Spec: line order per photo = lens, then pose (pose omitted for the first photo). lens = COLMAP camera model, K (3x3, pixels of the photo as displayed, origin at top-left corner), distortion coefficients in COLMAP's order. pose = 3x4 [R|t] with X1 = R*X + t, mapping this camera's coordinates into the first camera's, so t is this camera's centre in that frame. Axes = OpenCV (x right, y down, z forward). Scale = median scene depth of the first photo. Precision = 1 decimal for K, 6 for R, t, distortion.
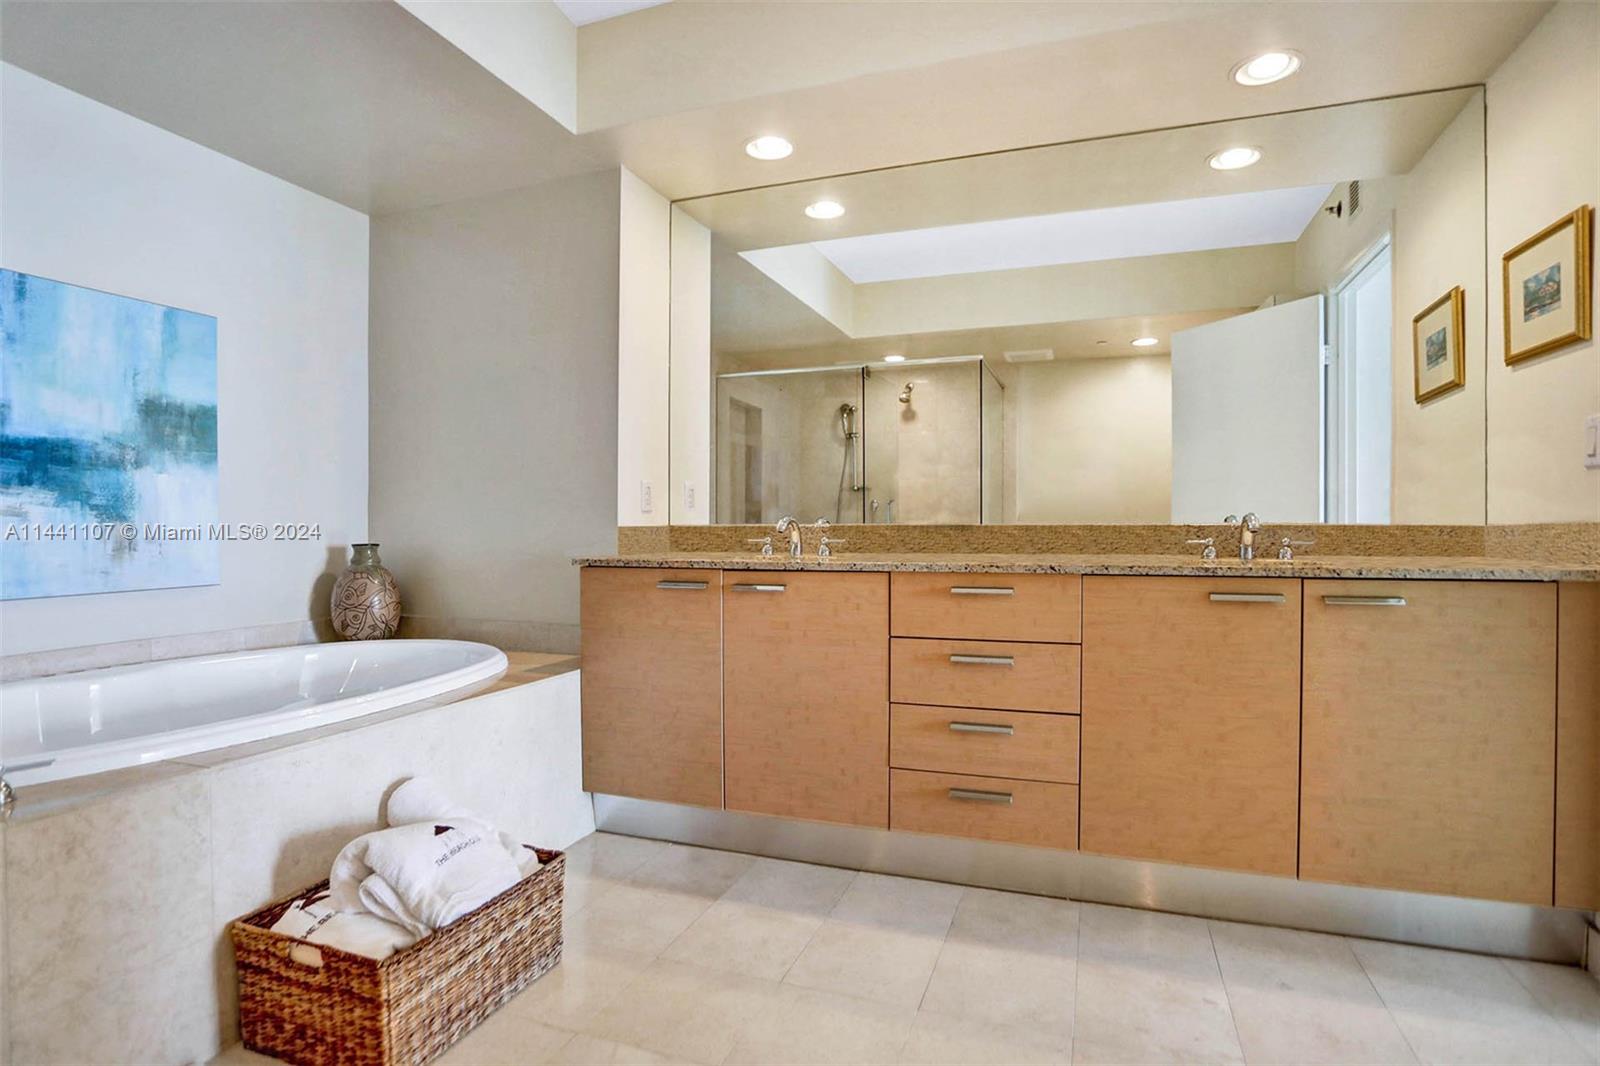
lens RADIAL K [[812.8, 0, 800.0], [0, 812.8, 533.0], [0, 0, 1]] dist [-0.075796, 0.030682]
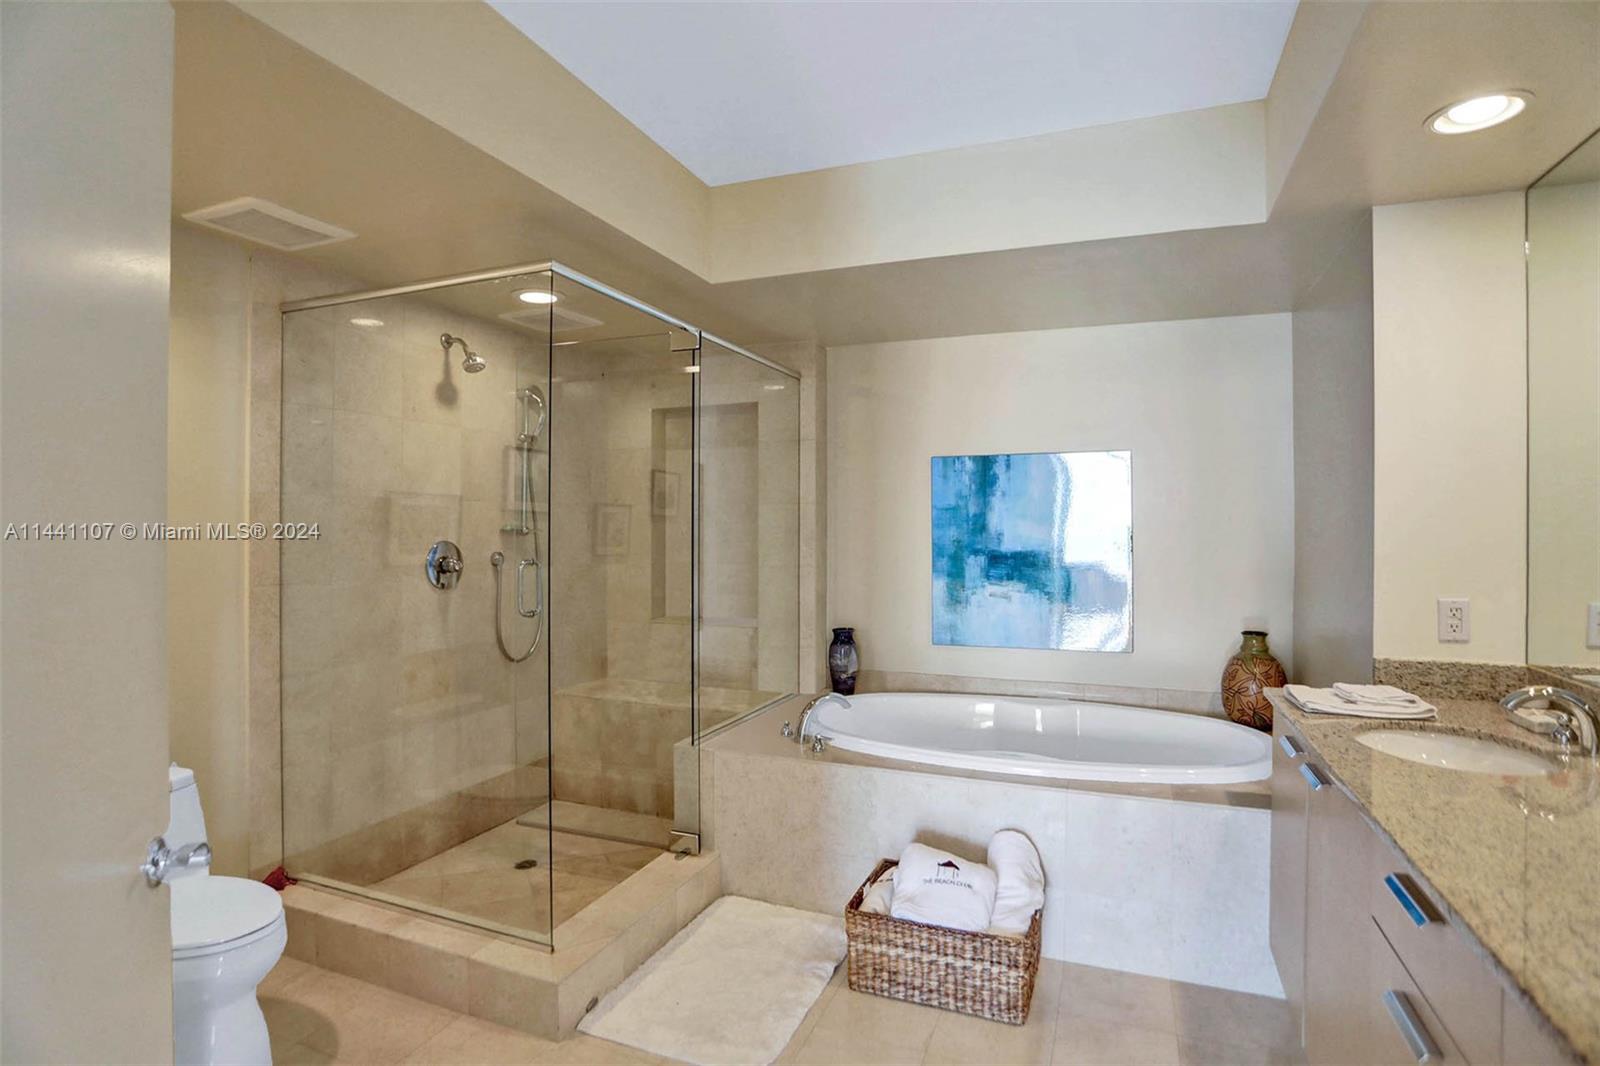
lens RADIAL K [[812.8, 0, 800.0], [0, 812.8, 533.0], [0, 0, 1]] dist [-0.075796, 0.030682]
pose [[-0.028631, 0.012342, -0.999514, 0.741993], [-0.008106, 0.999888, 0.012579, -0.178307], [0.999557, 0.008462, -0.028527, 0.585703]]
